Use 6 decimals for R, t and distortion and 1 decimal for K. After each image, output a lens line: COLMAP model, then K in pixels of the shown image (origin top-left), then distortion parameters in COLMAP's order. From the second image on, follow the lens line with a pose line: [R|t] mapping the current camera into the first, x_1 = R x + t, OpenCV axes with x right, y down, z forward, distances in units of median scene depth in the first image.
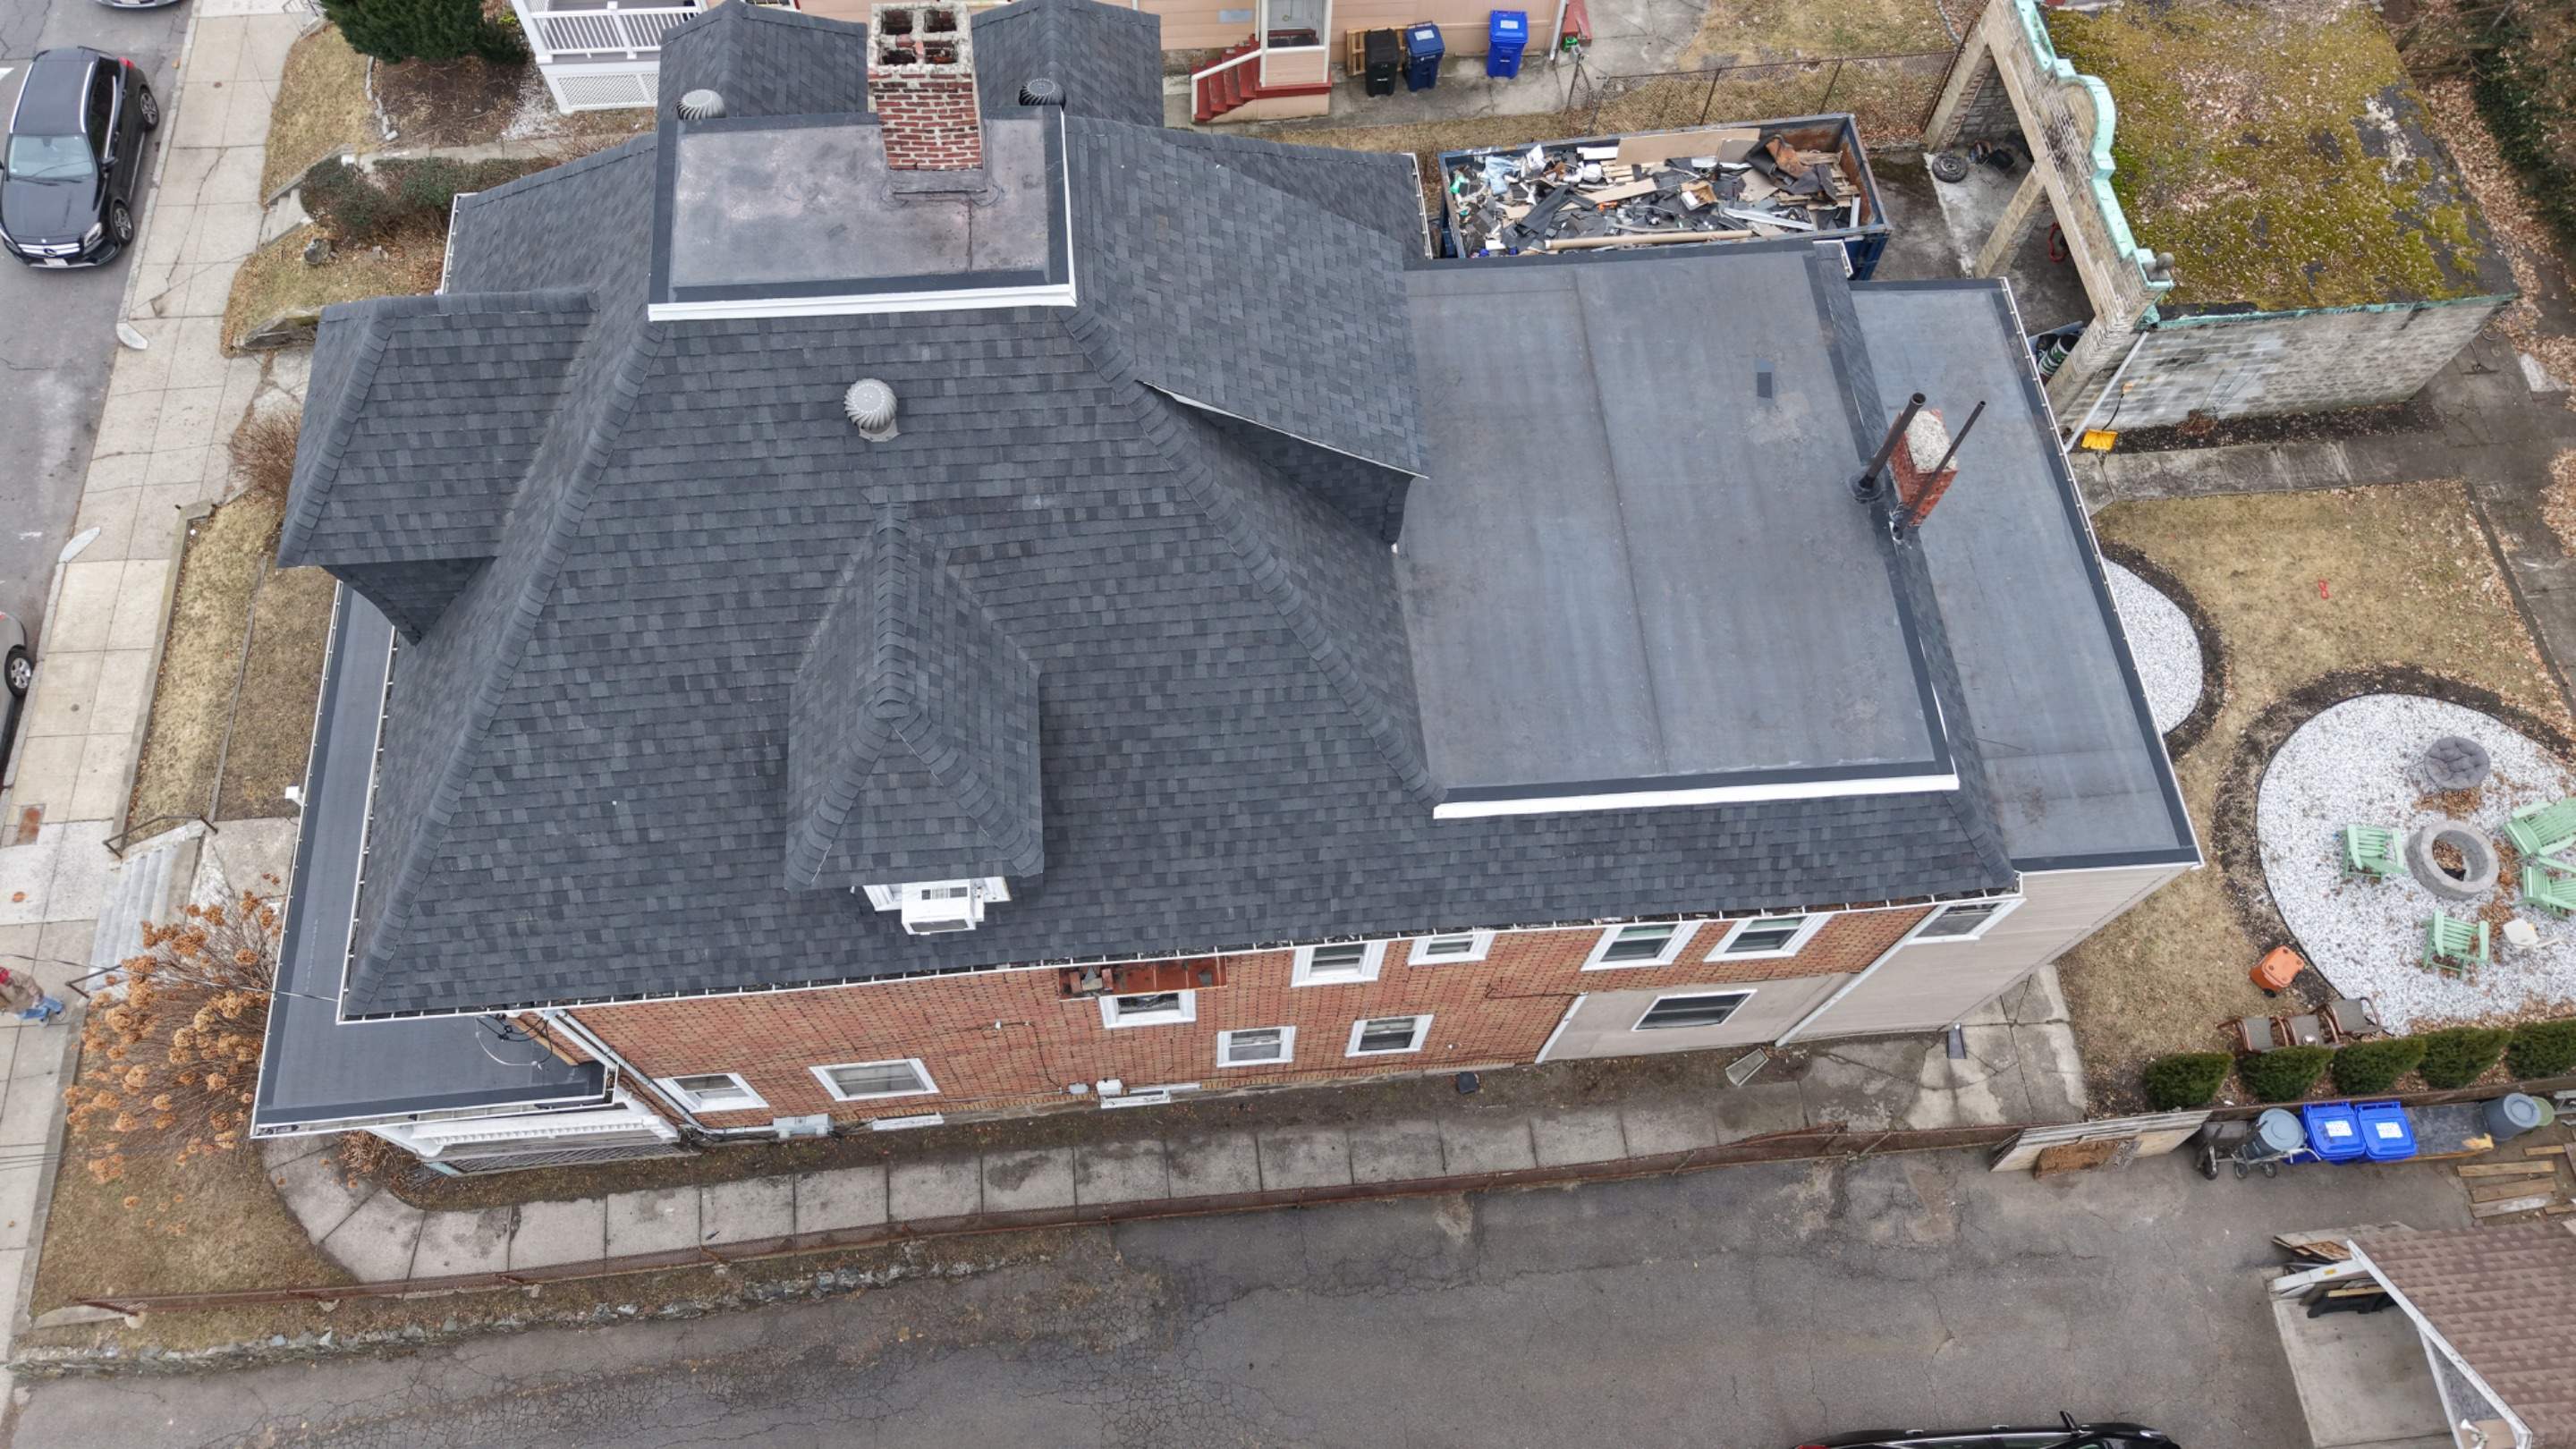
lens RADIAL K [[1721.0, 0, 1286.9], [0, 1721.0, 727.6], [0, 0, 1]] dist [0.004820, -0.000228]
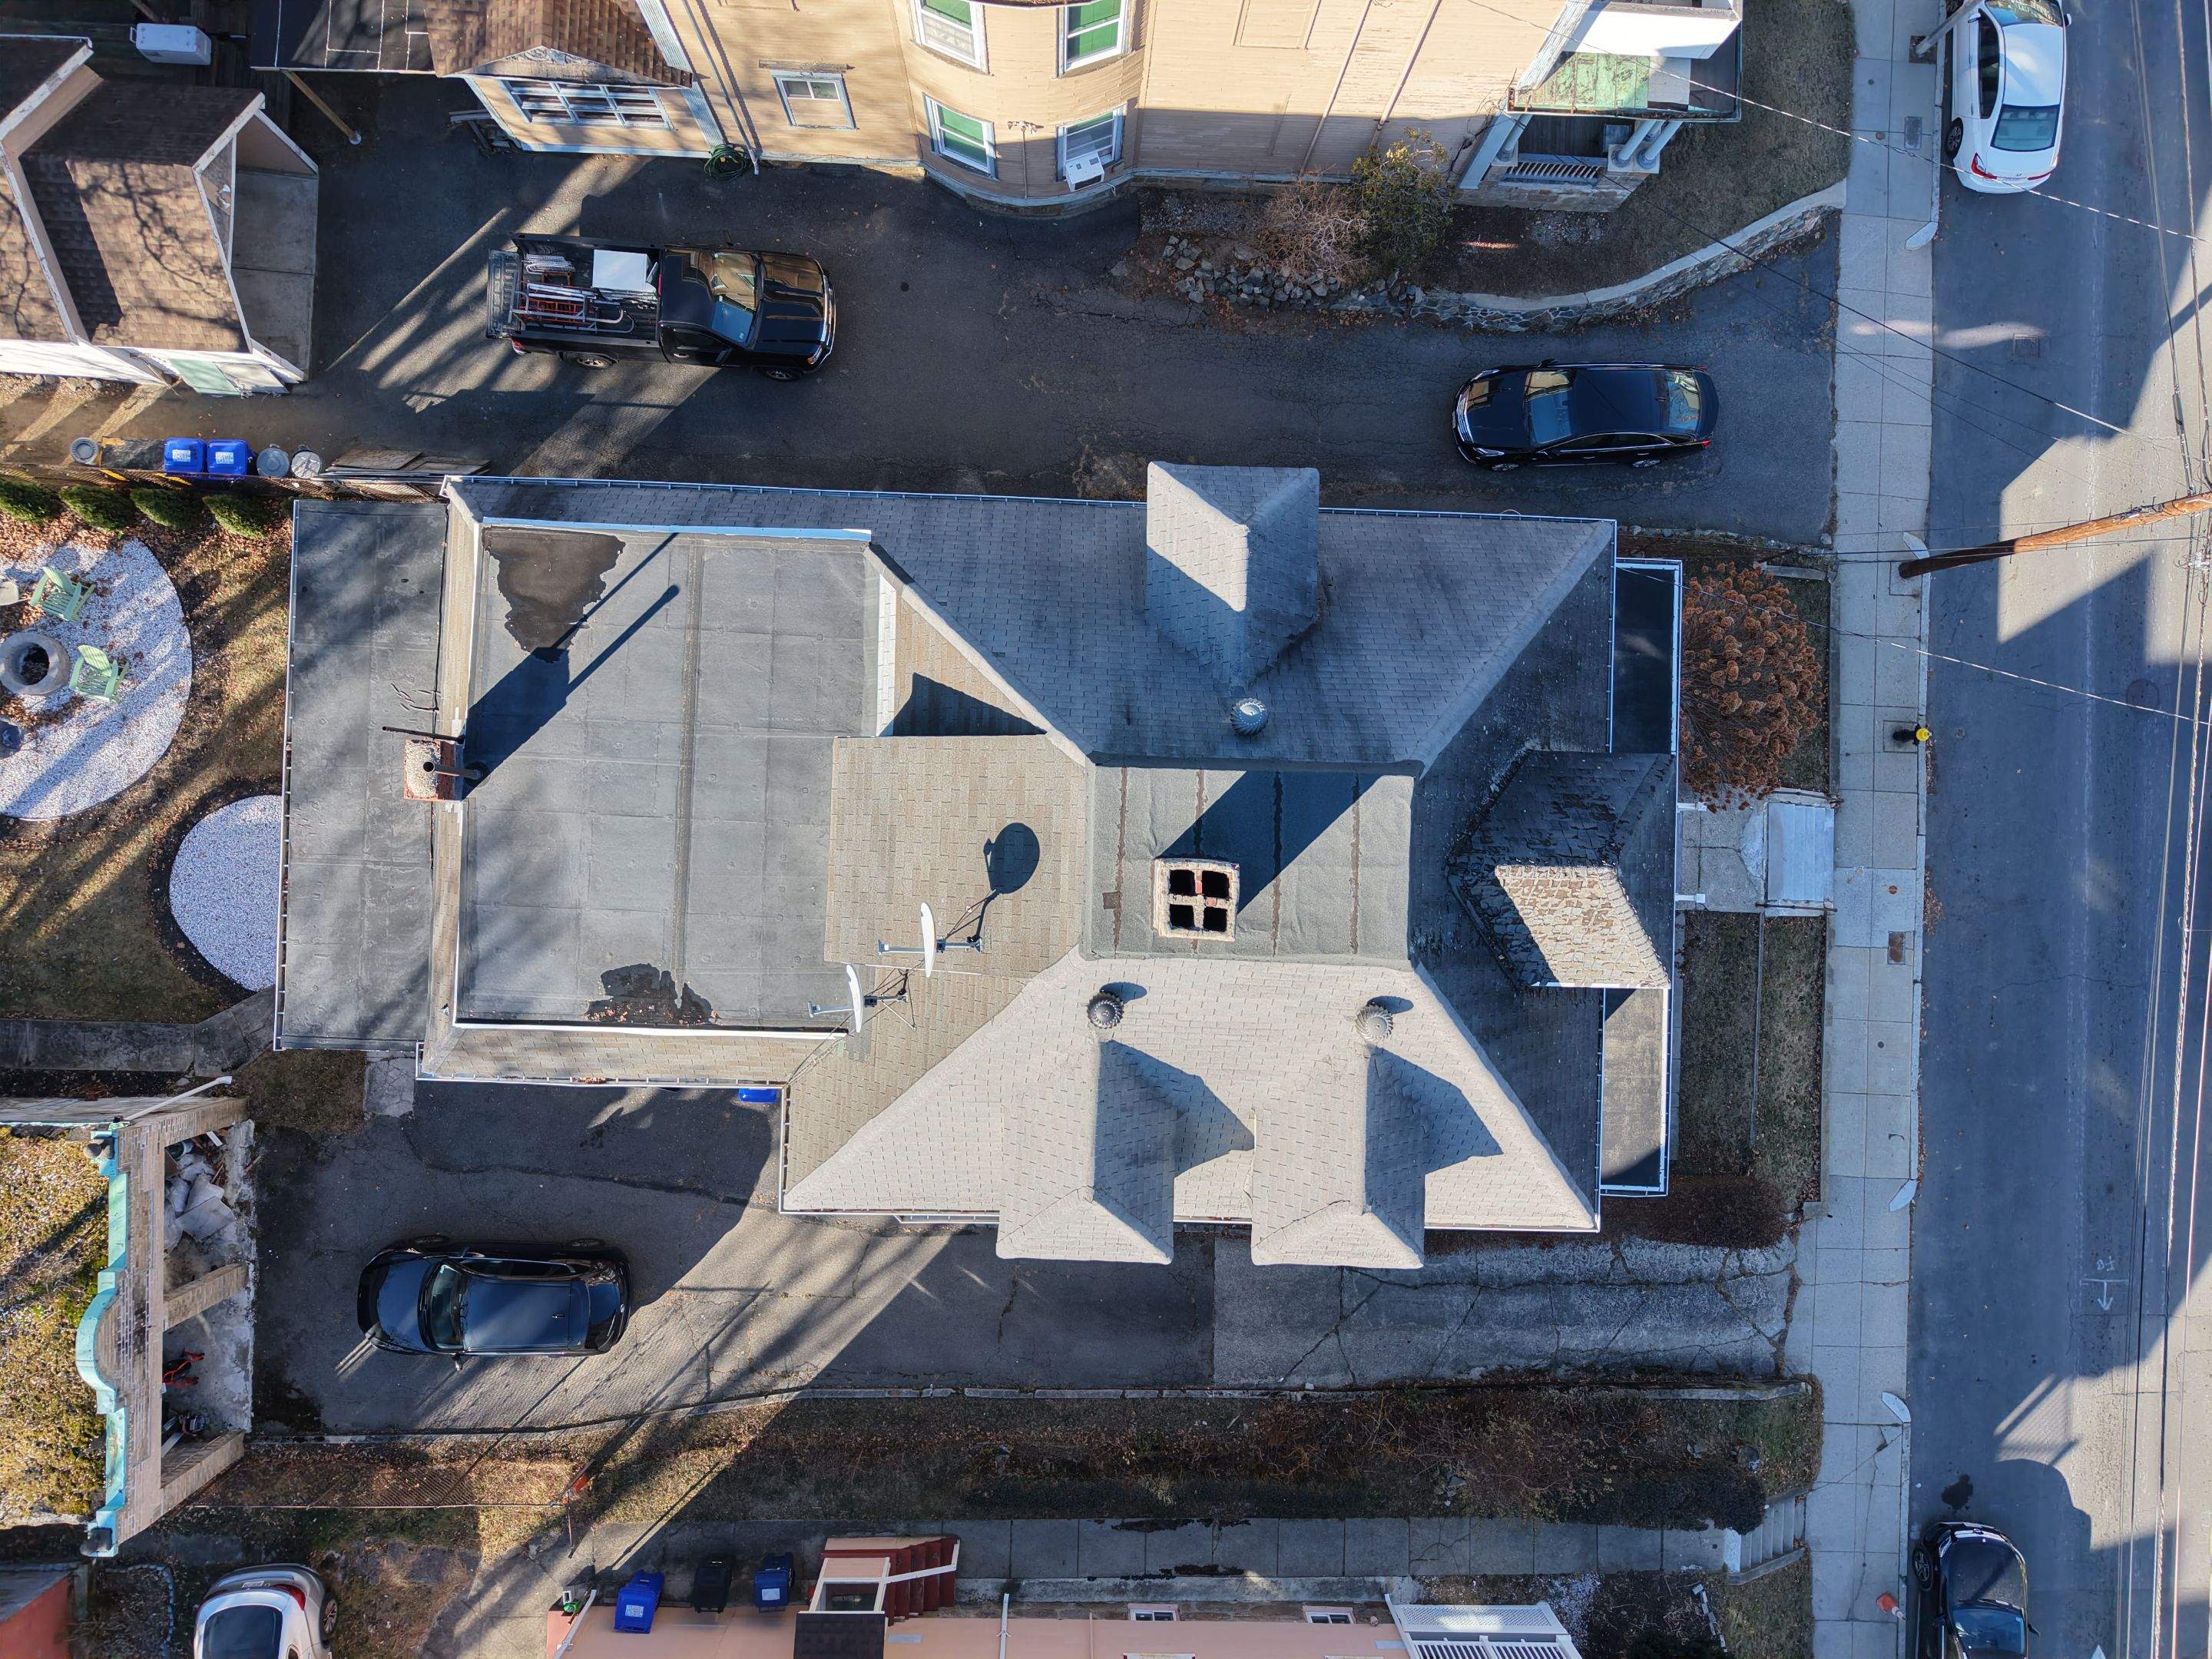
lens RADIAL K [[1484.5, 0, 1099.8], [0, 1484.5, 828.4], [0, 0, 1]] dist [0.007388, -0.002694]
pose [[-0.990399, -0.122648, -0.063780, -0.031716], [0.081975, -0.892552, 0.443431, -0.398820], [-0.111313, 0.433945, 0.894036, -0.000900]]
